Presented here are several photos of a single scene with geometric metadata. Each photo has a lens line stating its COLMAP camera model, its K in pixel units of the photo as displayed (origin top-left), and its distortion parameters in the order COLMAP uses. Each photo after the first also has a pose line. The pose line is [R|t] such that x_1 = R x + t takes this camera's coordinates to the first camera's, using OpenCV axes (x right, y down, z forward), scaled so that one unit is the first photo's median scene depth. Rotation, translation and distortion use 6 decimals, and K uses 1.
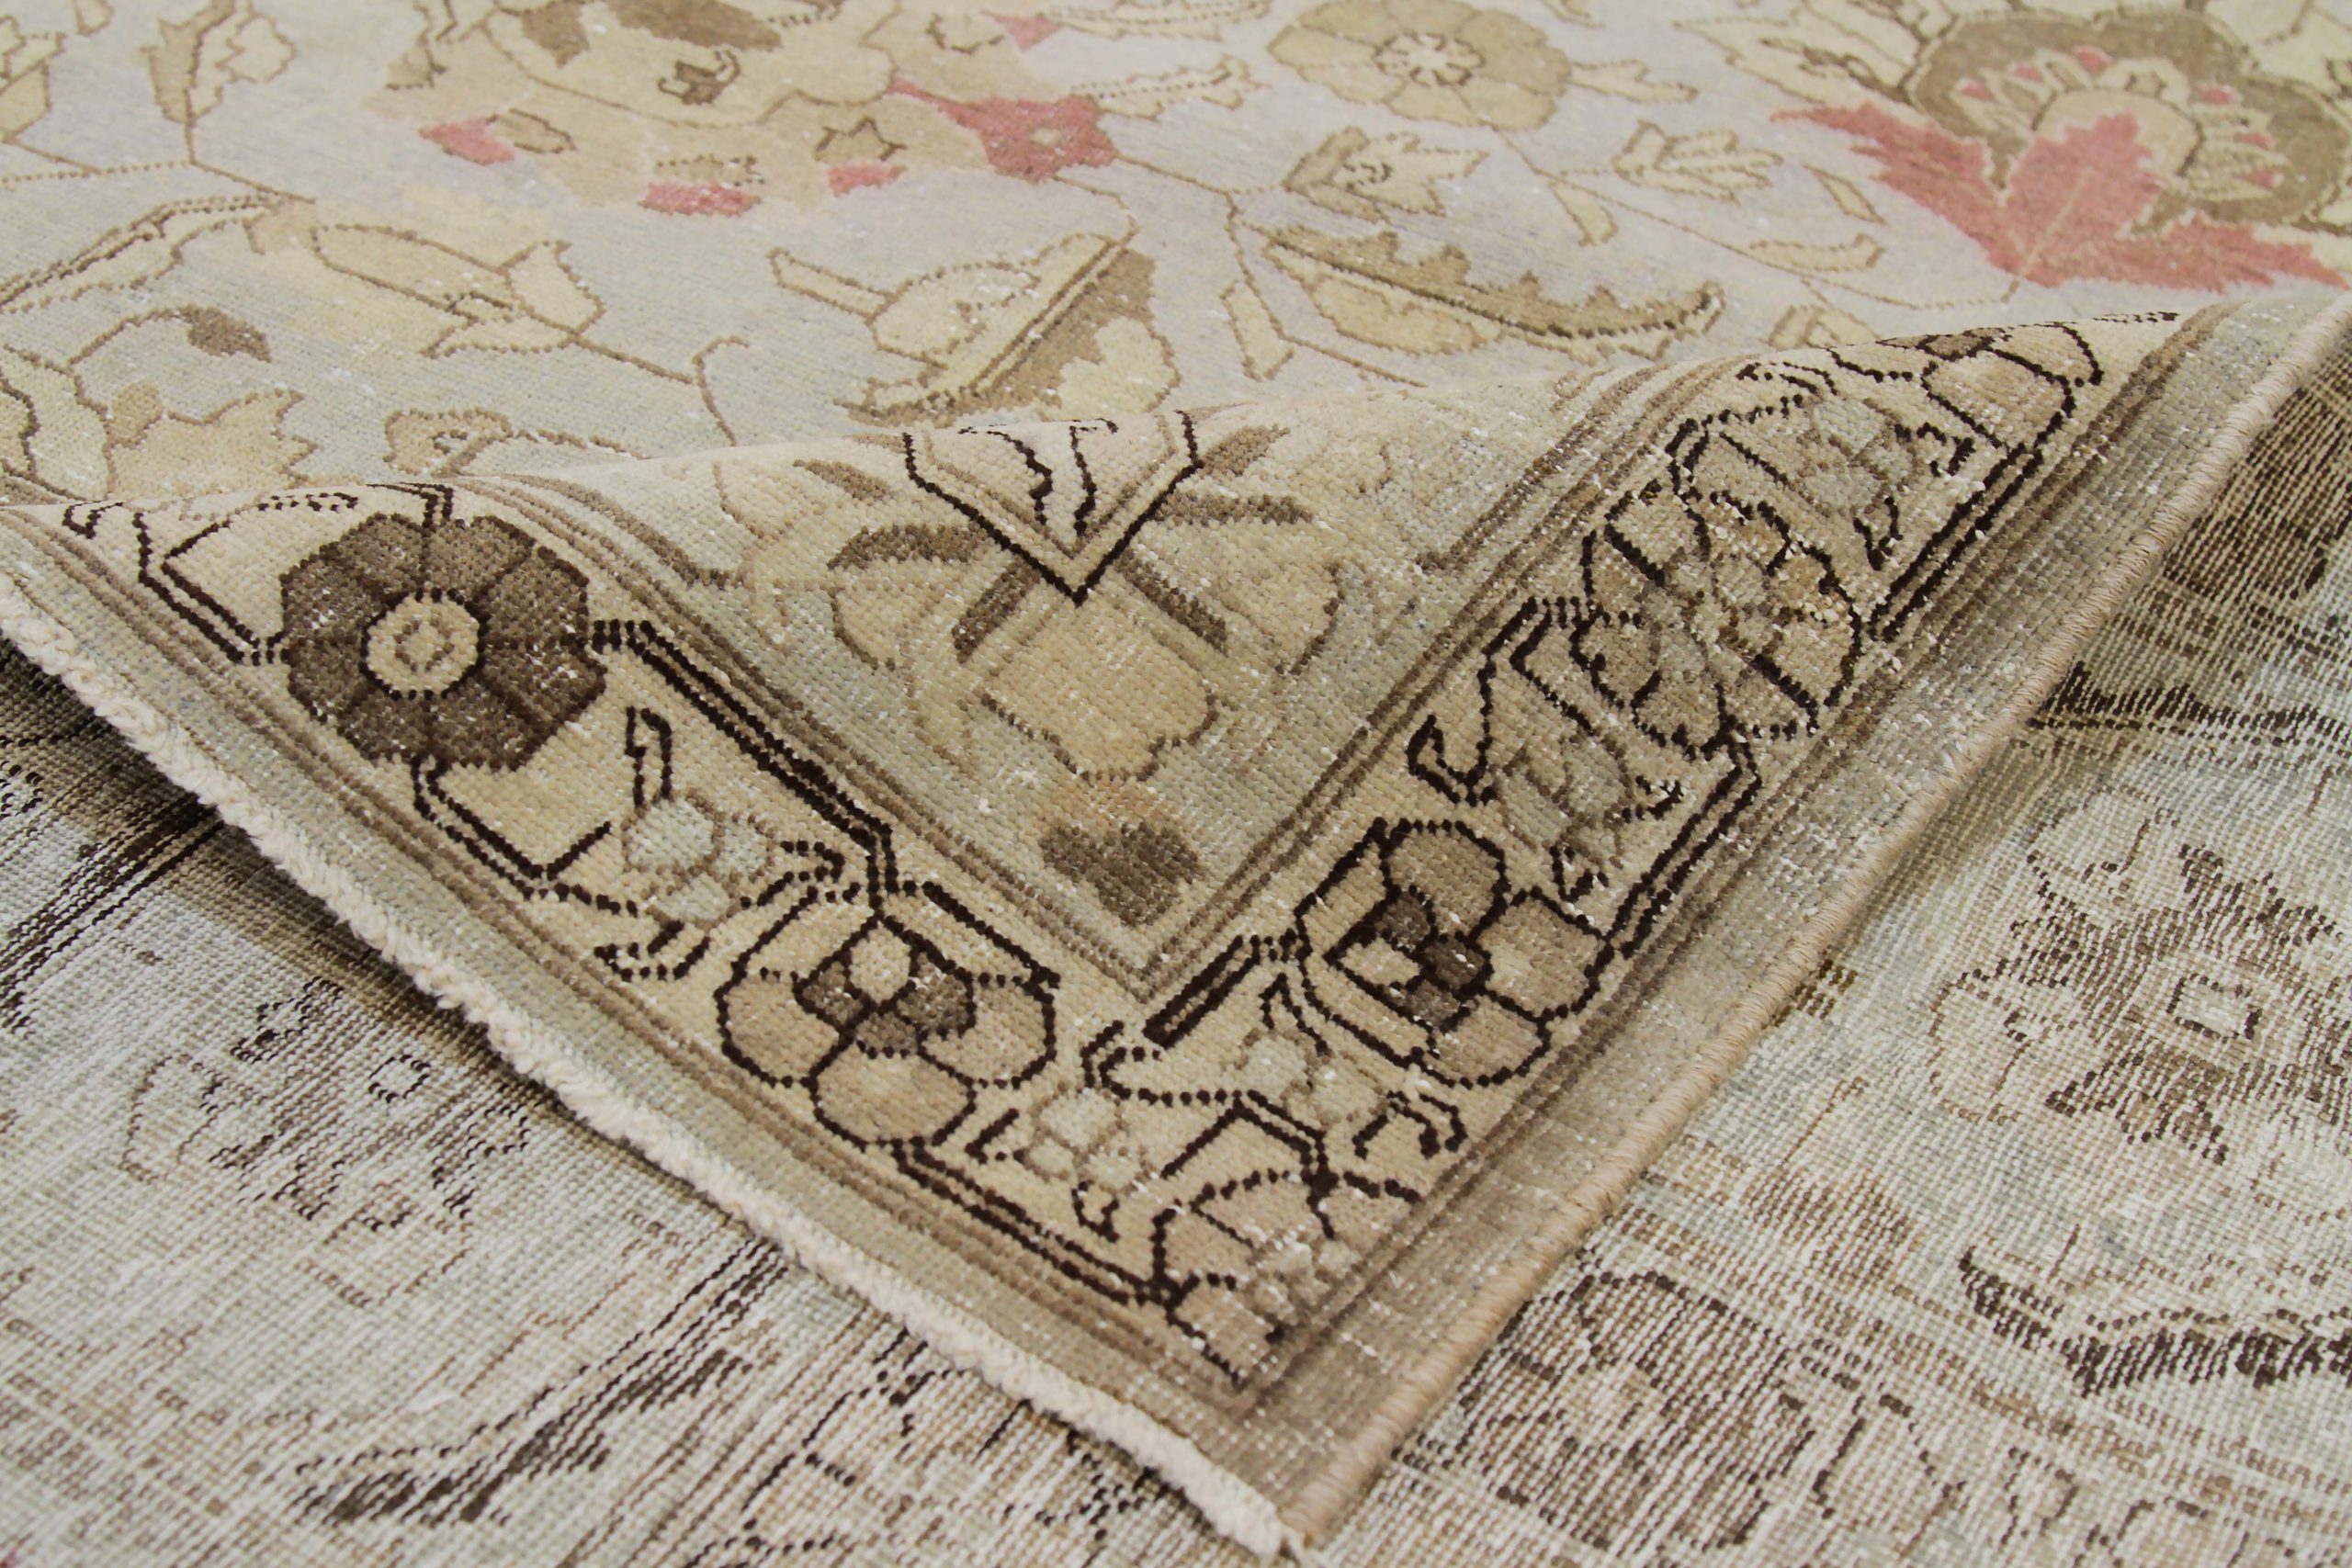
lens RADIAL K [[3402.4, 0, 1168.3], [0, 3402.4, 780.4], [0, 0, 1]] dist [-0.028472, 0.000000]
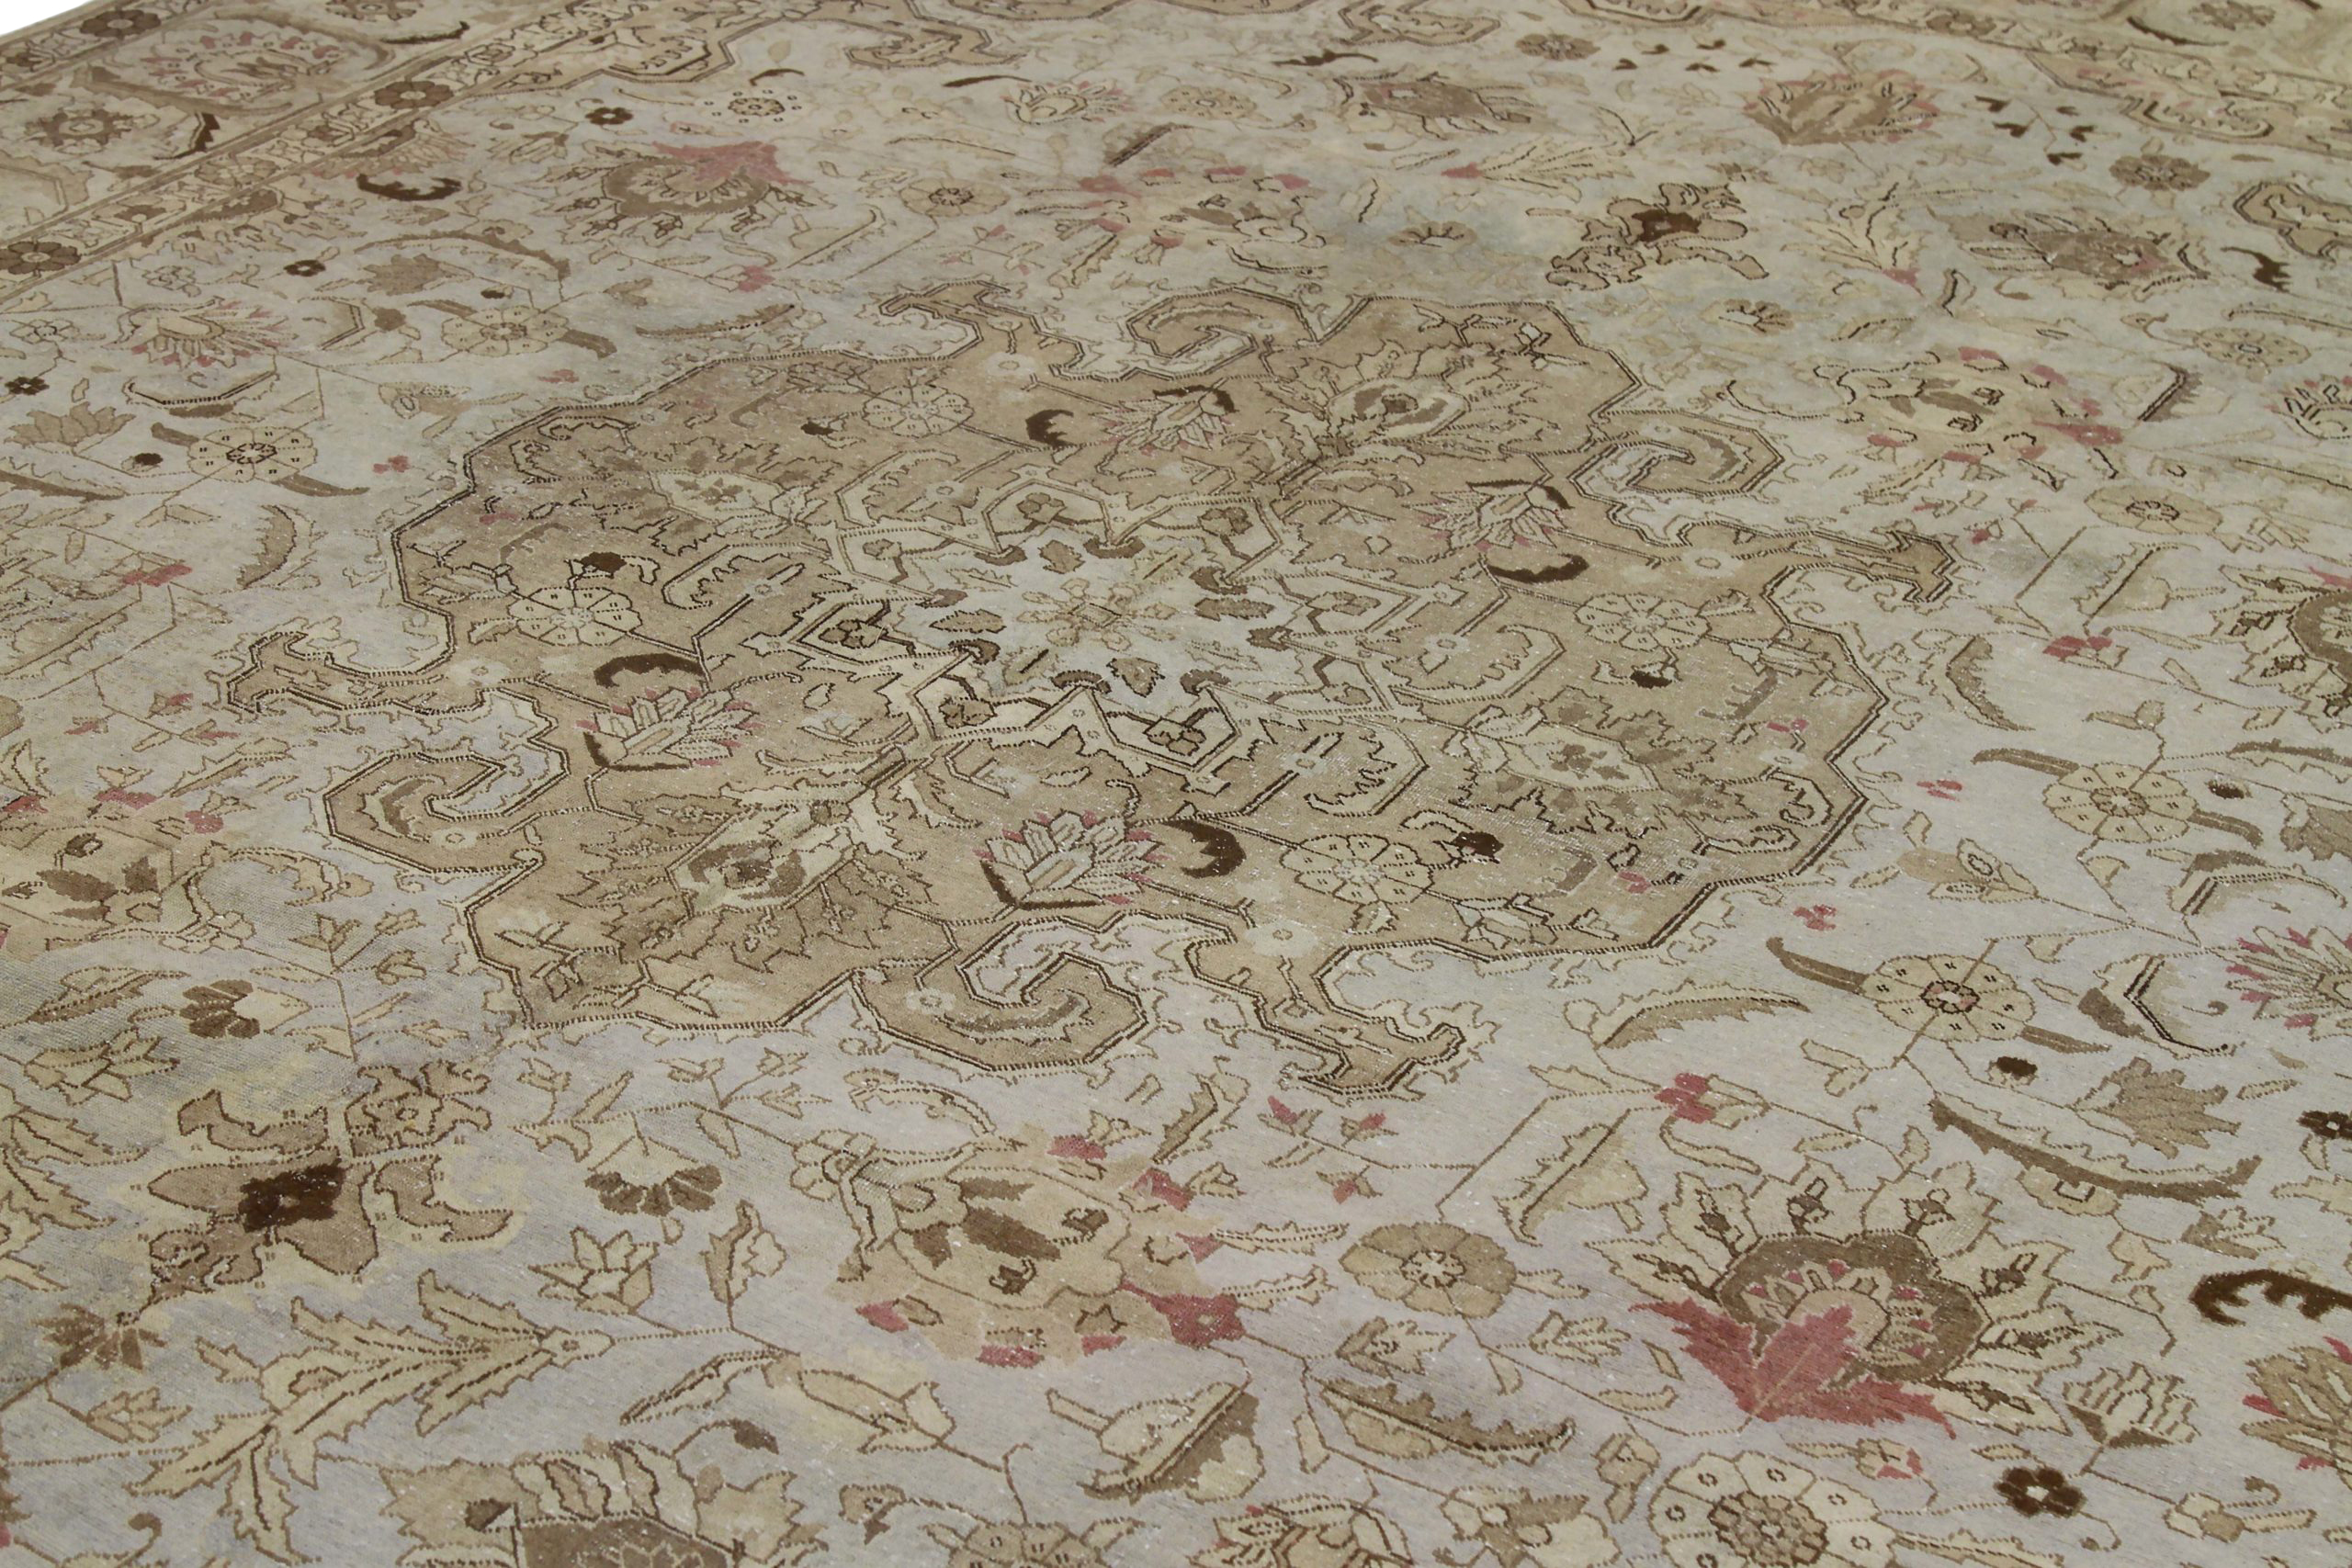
lens RADIAL K [[4056.5, 0, 1166.9], [0, 4056.5, 789.2], [0, 0, 1]] dist [0.030634, 0.000000]
pose [[0.994479, 0.005388, -0.104796, 0.163392], [-0.026869, 0.978461, -0.204674, -0.026315], [0.101436, 0.206360, 0.973204, -1.112273]]
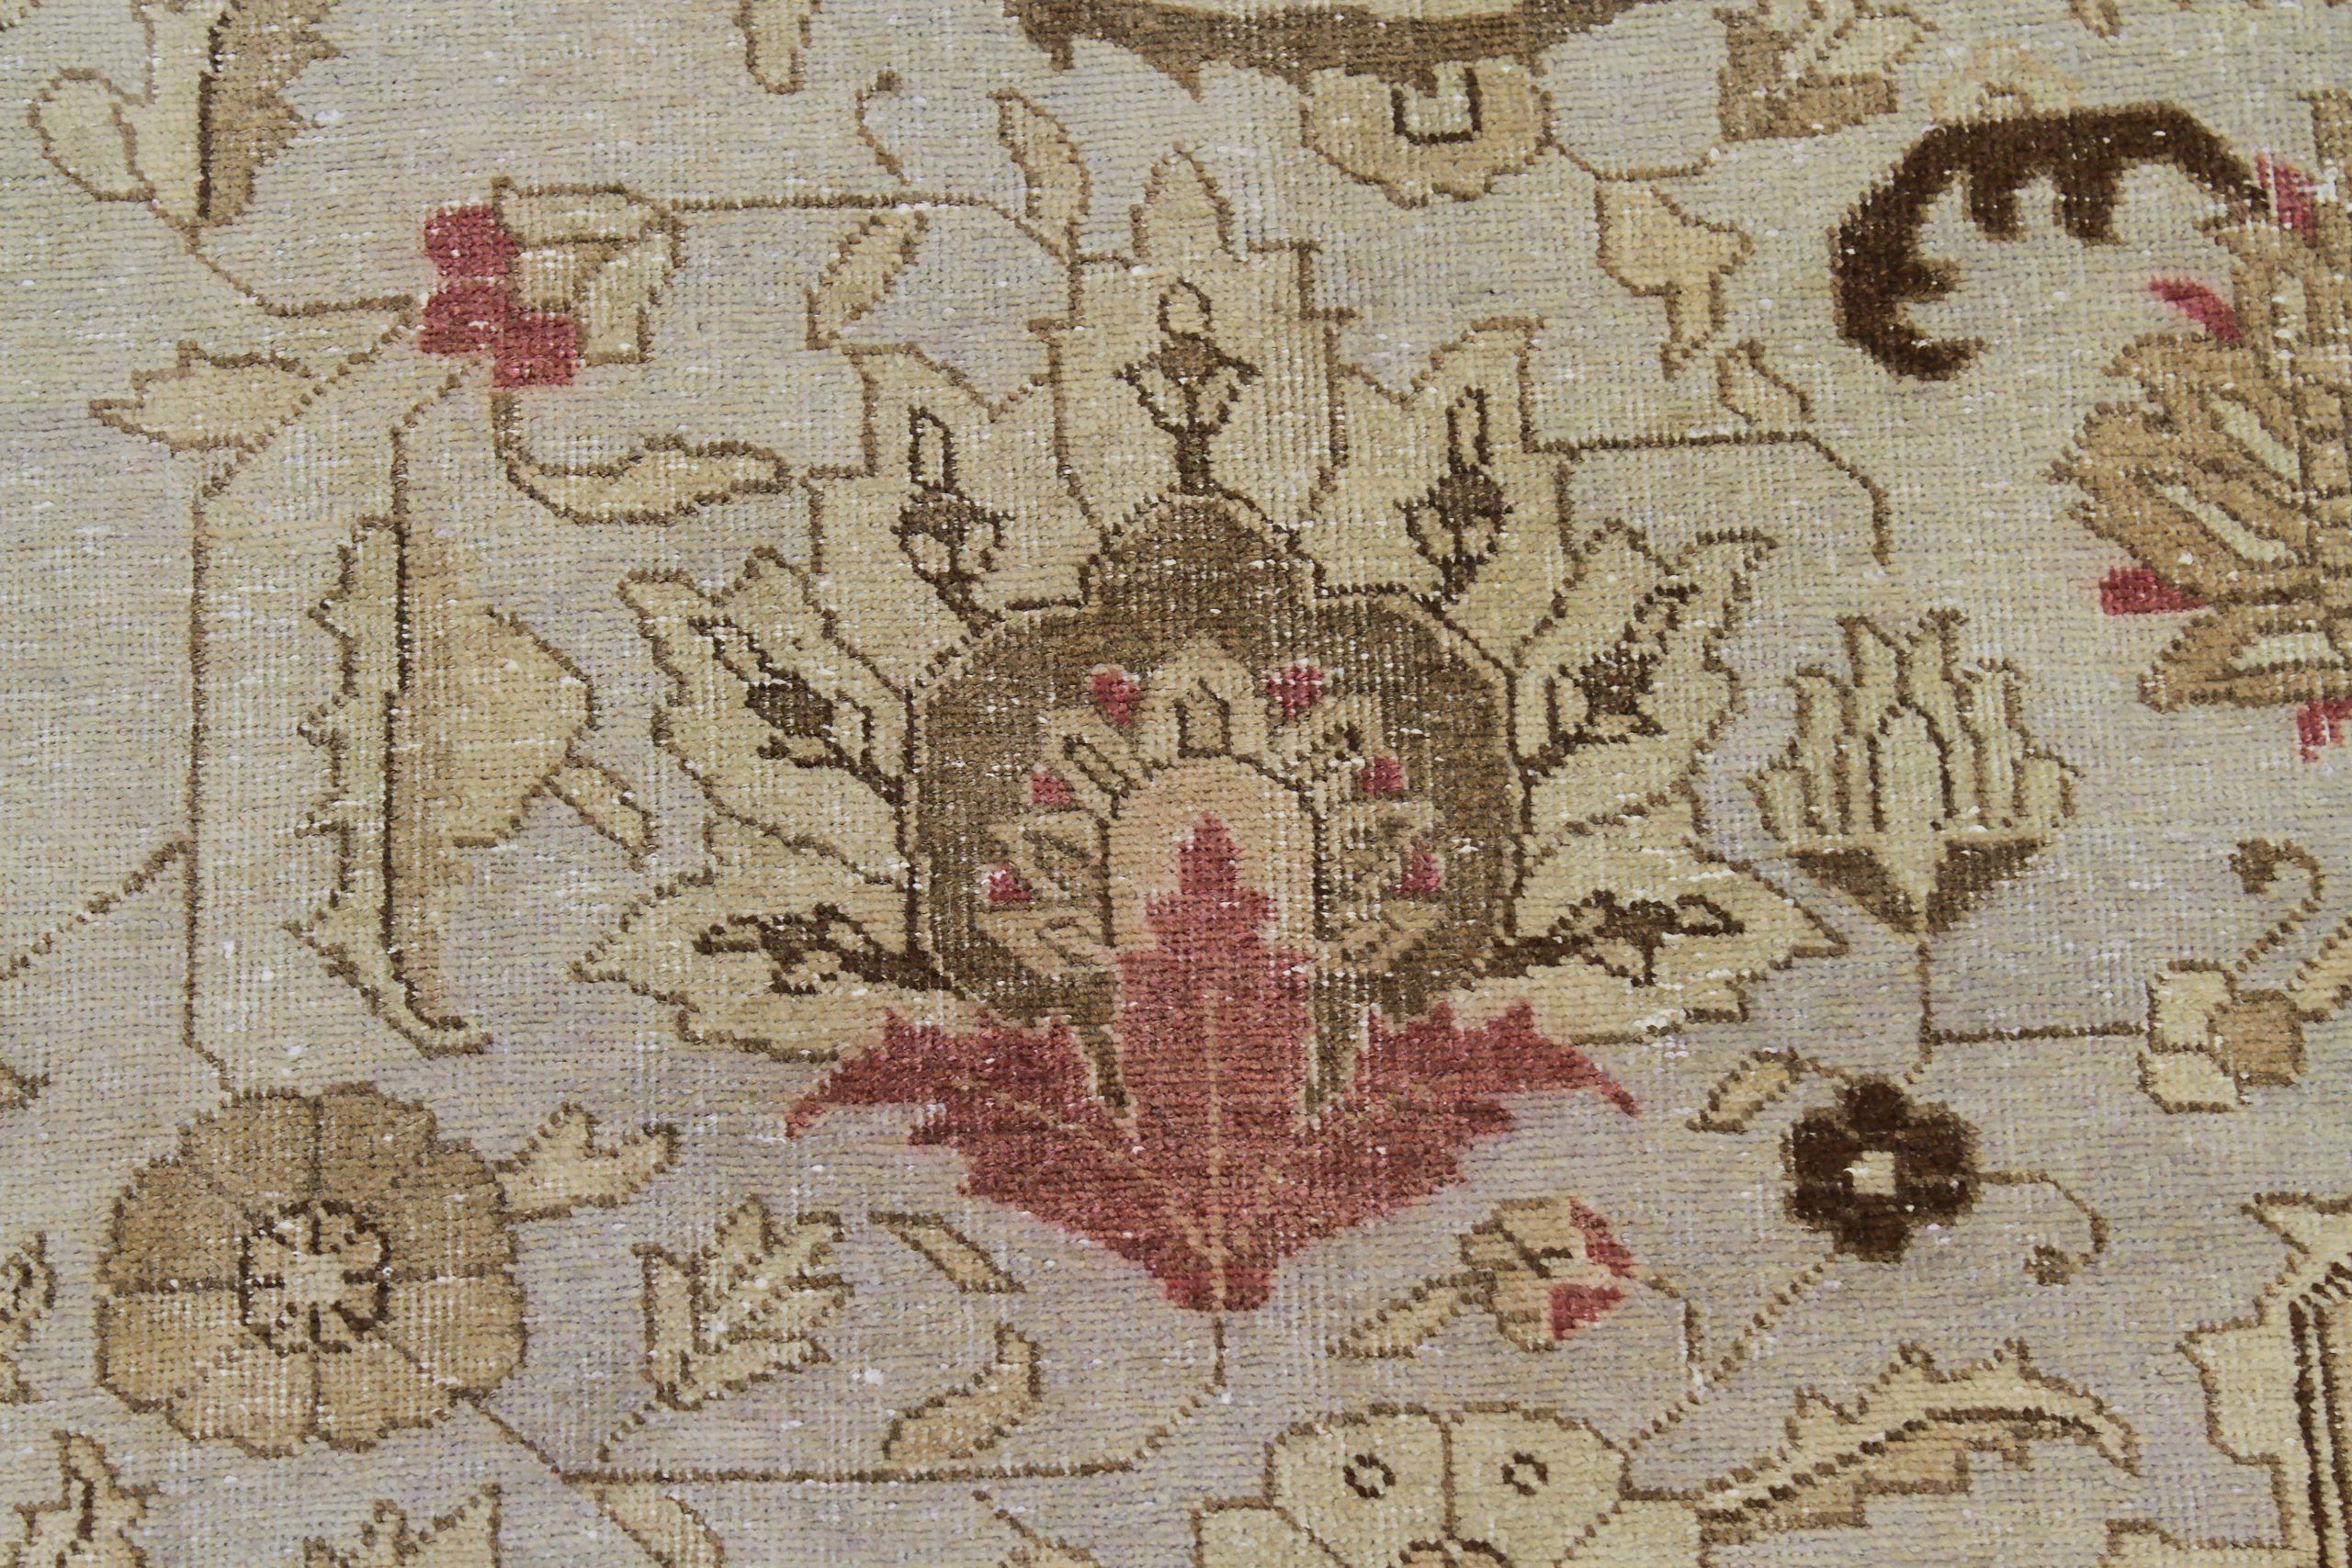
lens RADIAL K [[5804.4, 0, 1186.1], [0, 5804.4, 785.1], [0, 0, 1]] dist [0.128094, 0.000000]
pose [[0.865271, -0.497716, 0.059871, 0.219494], [0.384737, 0.735884, 0.557183, -0.924456], [-0.321377, -0.459080, 0.828229, -0.004951]]
